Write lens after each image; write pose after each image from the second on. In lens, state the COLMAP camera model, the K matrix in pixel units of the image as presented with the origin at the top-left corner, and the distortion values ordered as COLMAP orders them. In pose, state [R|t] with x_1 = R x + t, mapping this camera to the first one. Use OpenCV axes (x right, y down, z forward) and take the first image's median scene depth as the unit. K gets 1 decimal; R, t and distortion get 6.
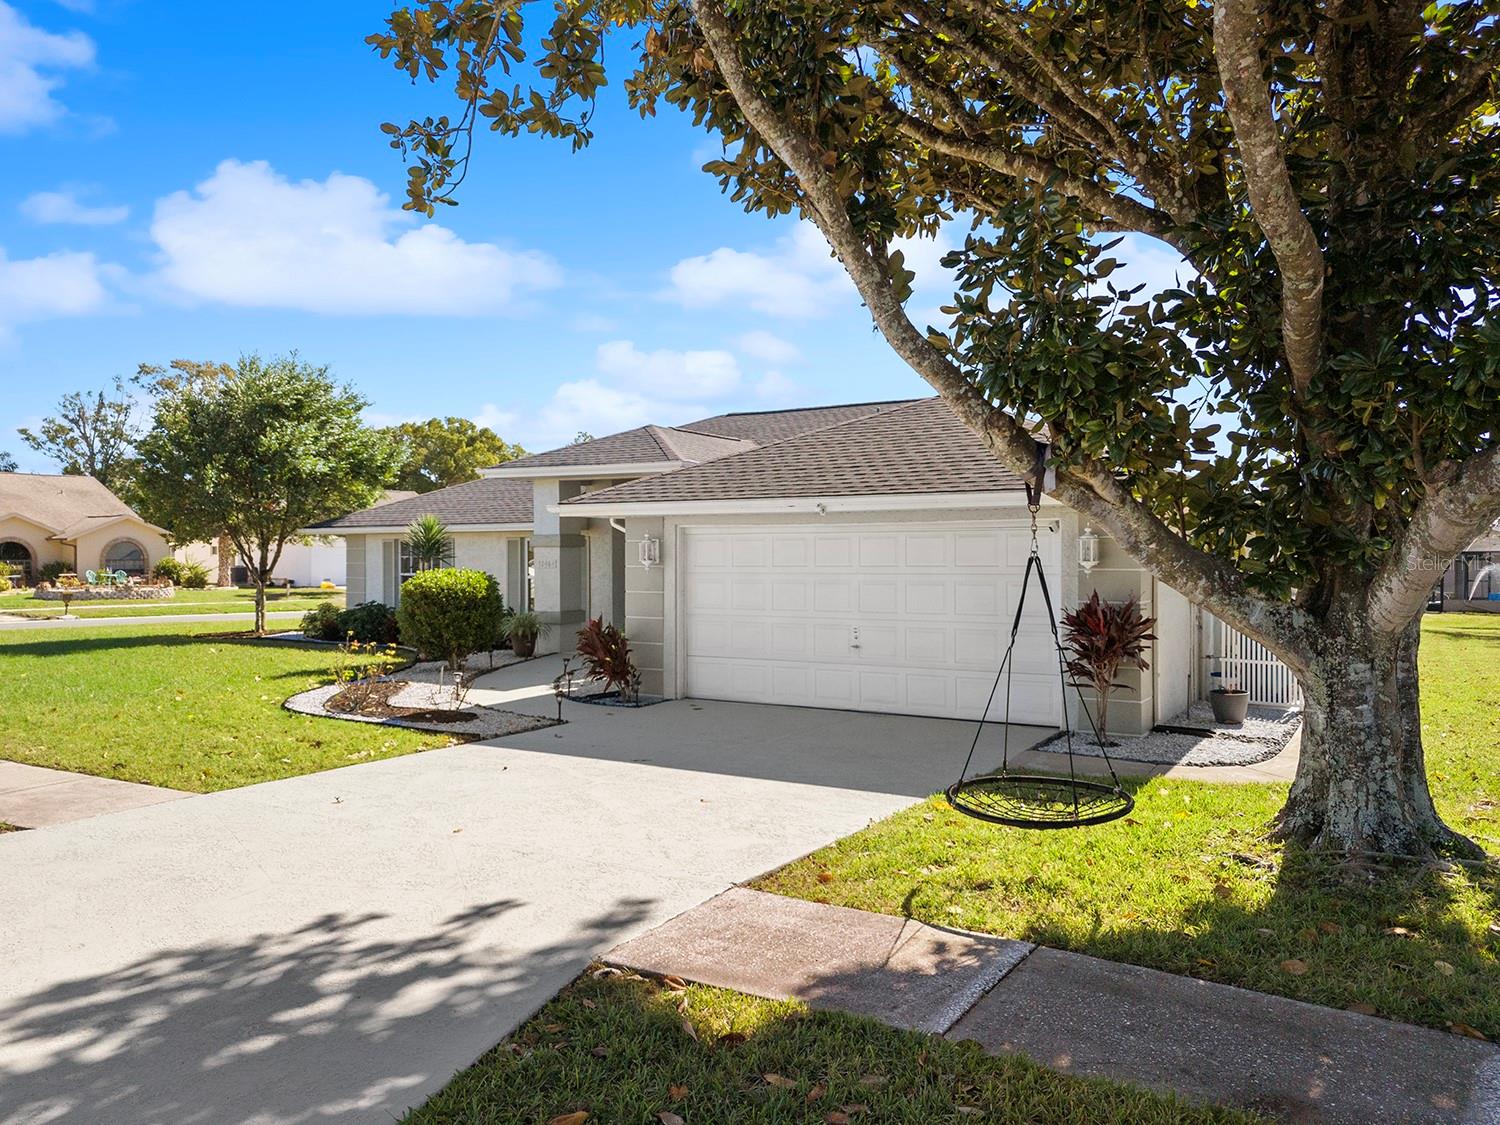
lens RADIAL K [[1104.1, 0, 750.0], [0, 1104.1, 562.5], [0, 0, 1]] dist [0.053023, -0.041088]
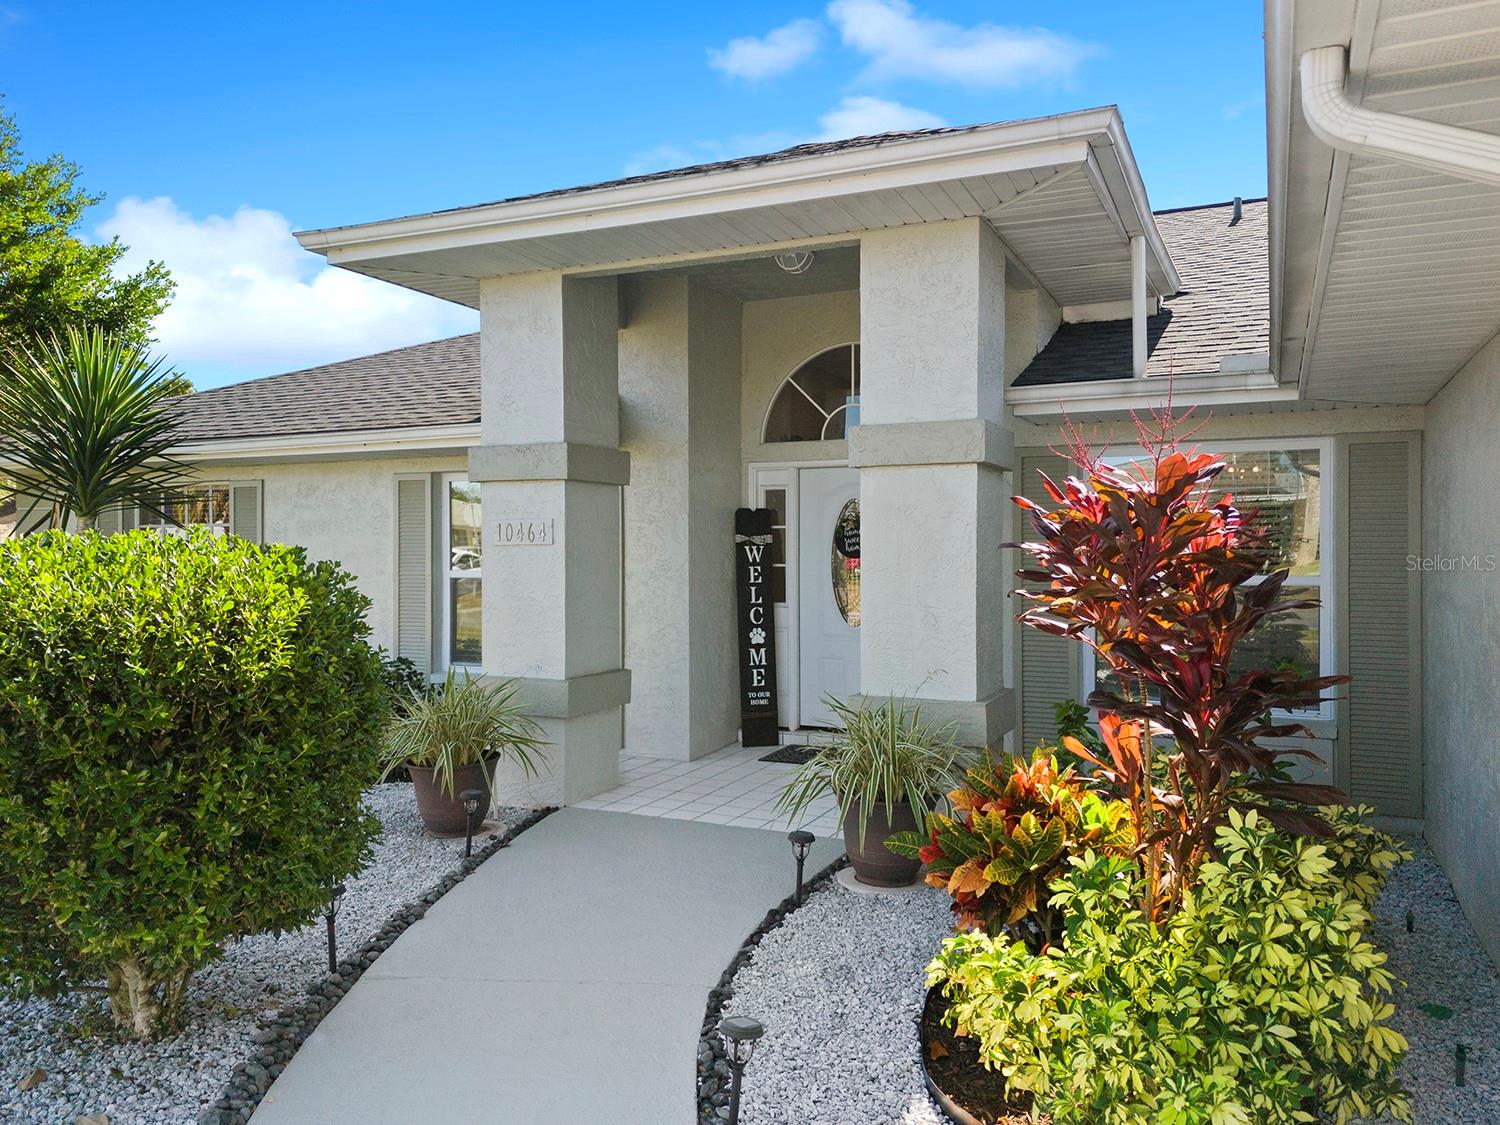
lens RADIAL K [[1104.1, 0, 750.0], [0, 1104.1, 562.5], [0, 0, 1]] dist [0.053023, -0.041088]
pose [[0.995465, -0.005893, 0.094943, -0.148896], [0.005658, 0.999980, 0.002739, 0.009474], [-0.094957, -0.002189, 0.995479, 0.670378]]
